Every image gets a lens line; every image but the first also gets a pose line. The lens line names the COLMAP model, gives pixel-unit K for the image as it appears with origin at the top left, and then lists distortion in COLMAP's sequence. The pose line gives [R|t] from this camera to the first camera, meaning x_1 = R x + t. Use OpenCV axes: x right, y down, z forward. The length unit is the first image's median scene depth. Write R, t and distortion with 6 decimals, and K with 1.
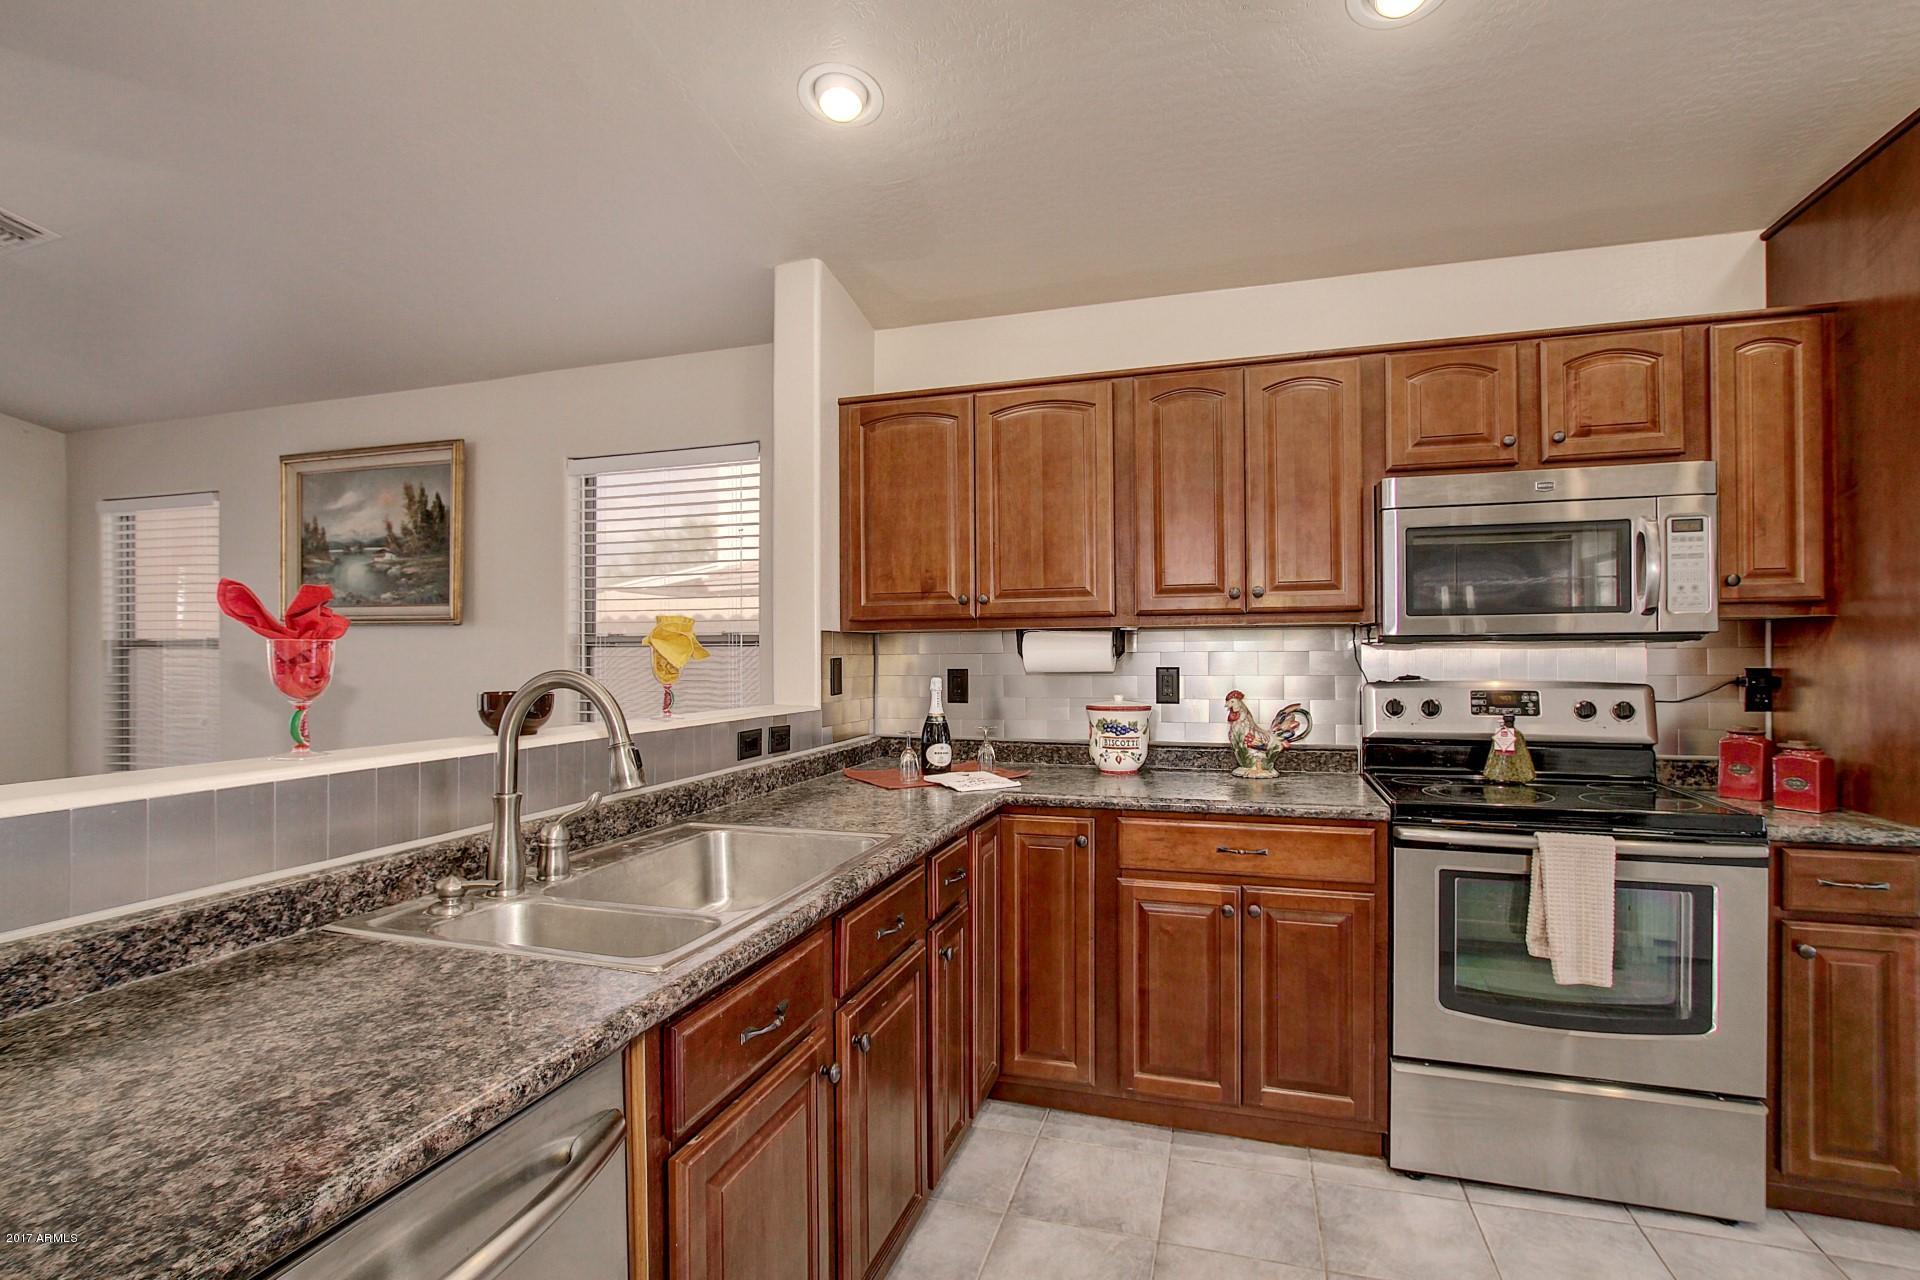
lens RADIAL K [[893.8, 0, 953.0], [0, 893.8, 656.3], [0, 0, 1]] dist [-0.036183, 0.006975]
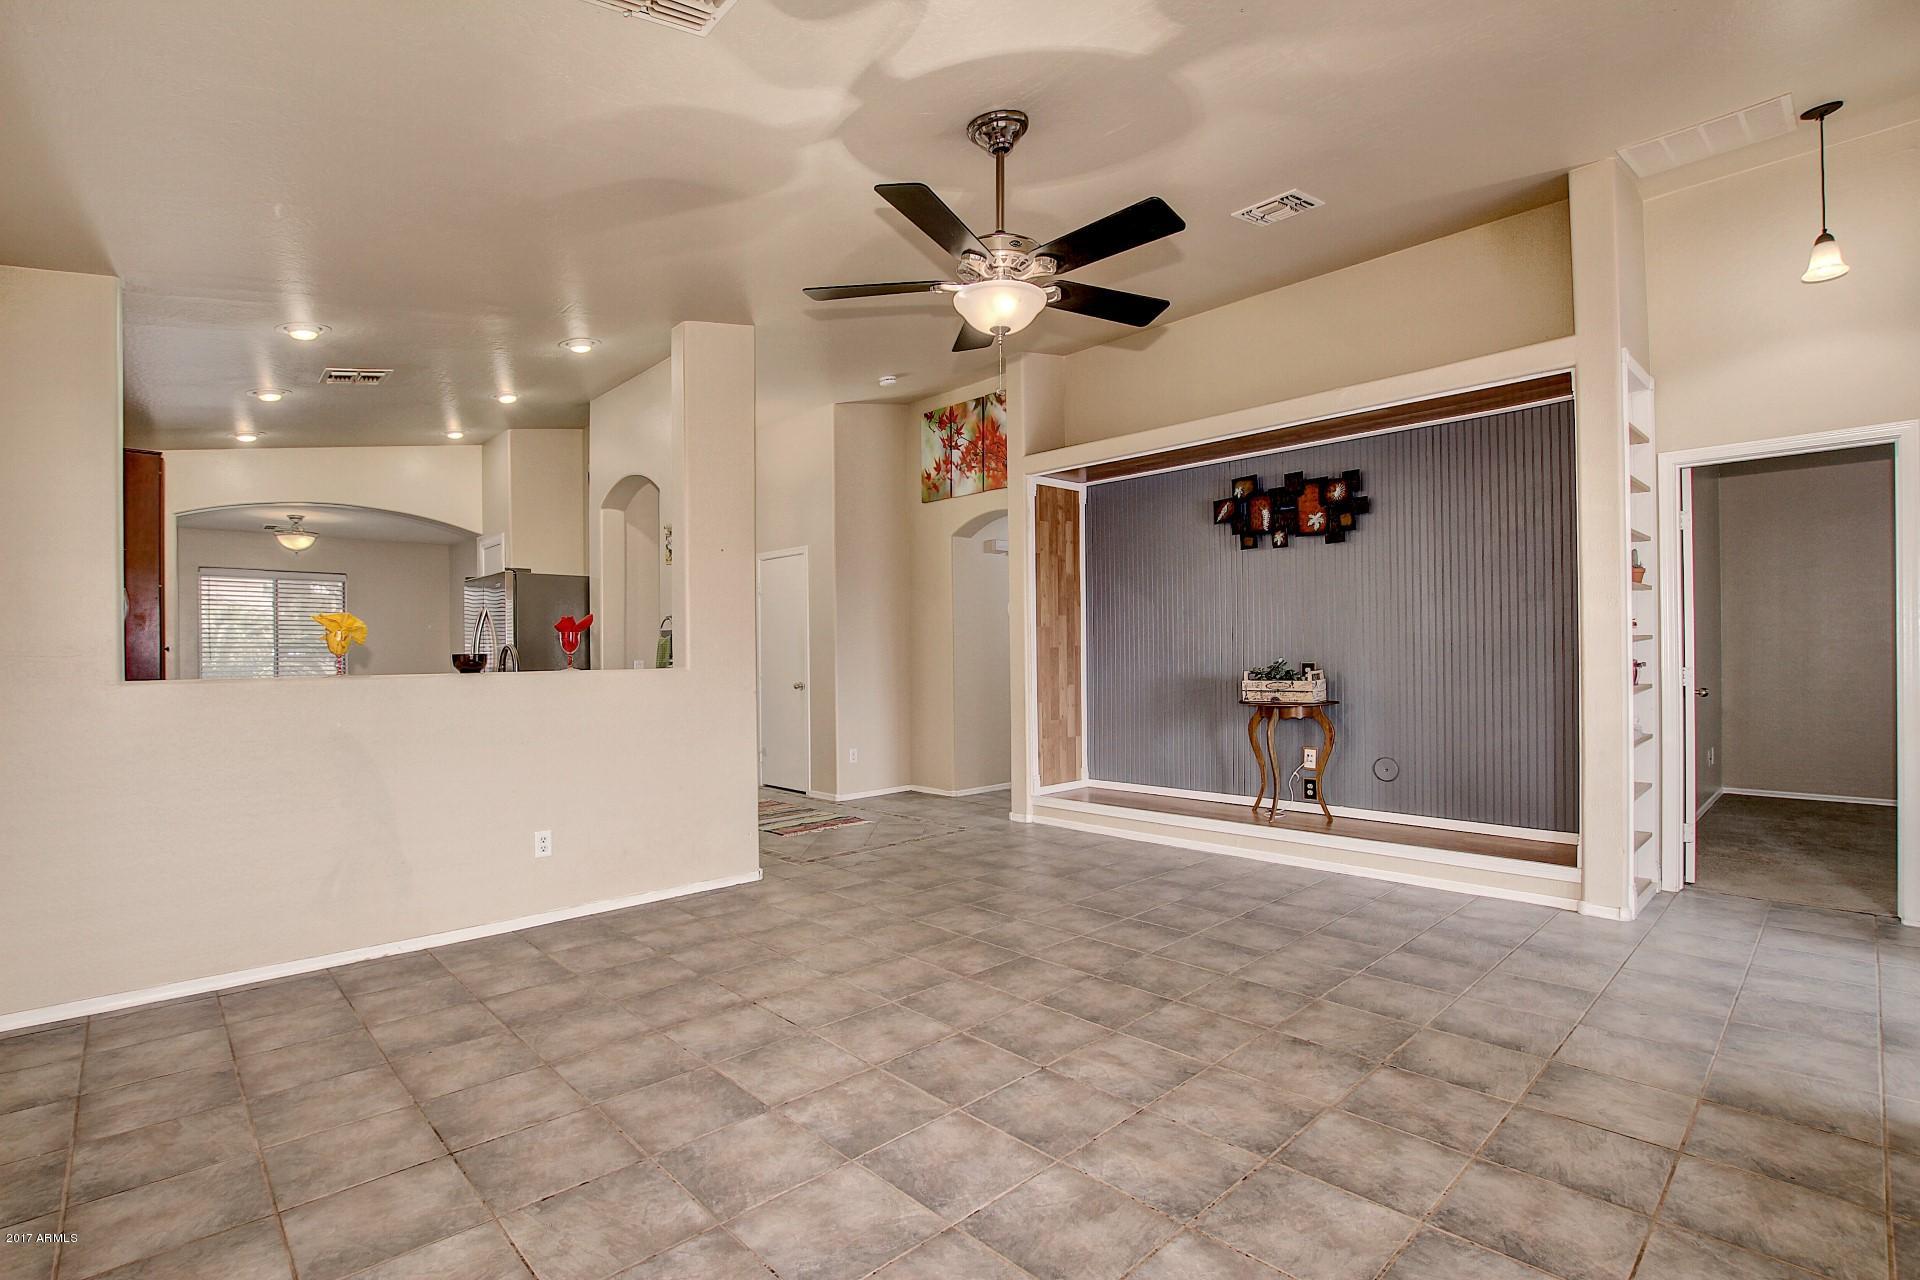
lens RADIAL K [[893.8, 0, 953.0], [0, 893.8, 656.3], [0, 0, 1]] dist [-0.036183, 0.006975]
pose [[-0.875602, 0.010446, 0.482921, -1.188091], [0.014398, 0.999886, 0.004476, 0.024981], [-0.482819, 0.010872, -0.875653, 1.063098]]
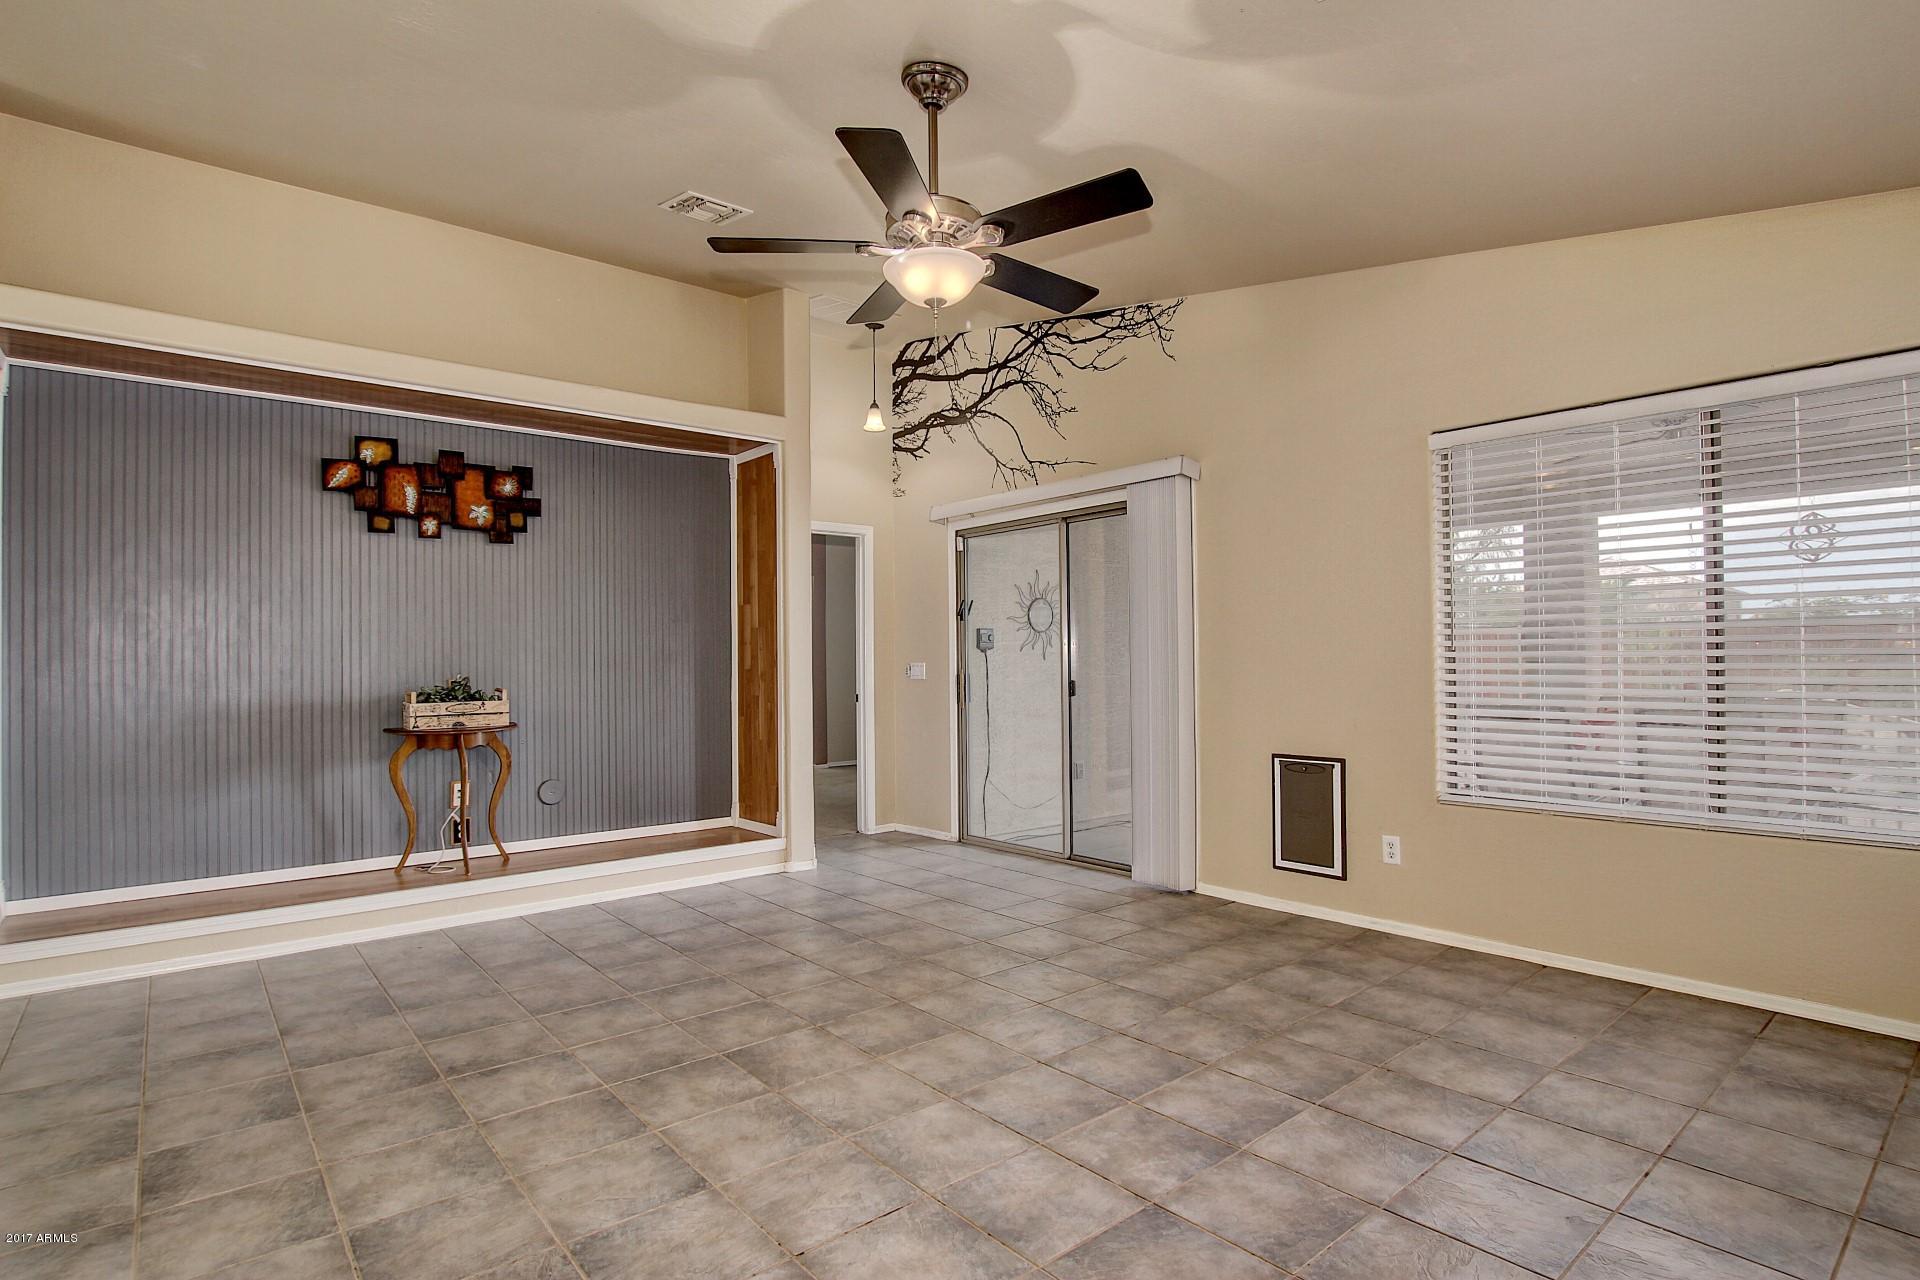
lens RADIAL K [[961.6, 0, 961.1], [0, 961.6, 651.7], [0, 0, 1]] dist [-0.029964, 0.000732]
pose [[-0.534132, -0.001957, -0.845399, -0.270955], [0.008339, 0.999936, -0.007584, 0.027035], [0.845360, -0.011101, -0.534082, 0.795150]]
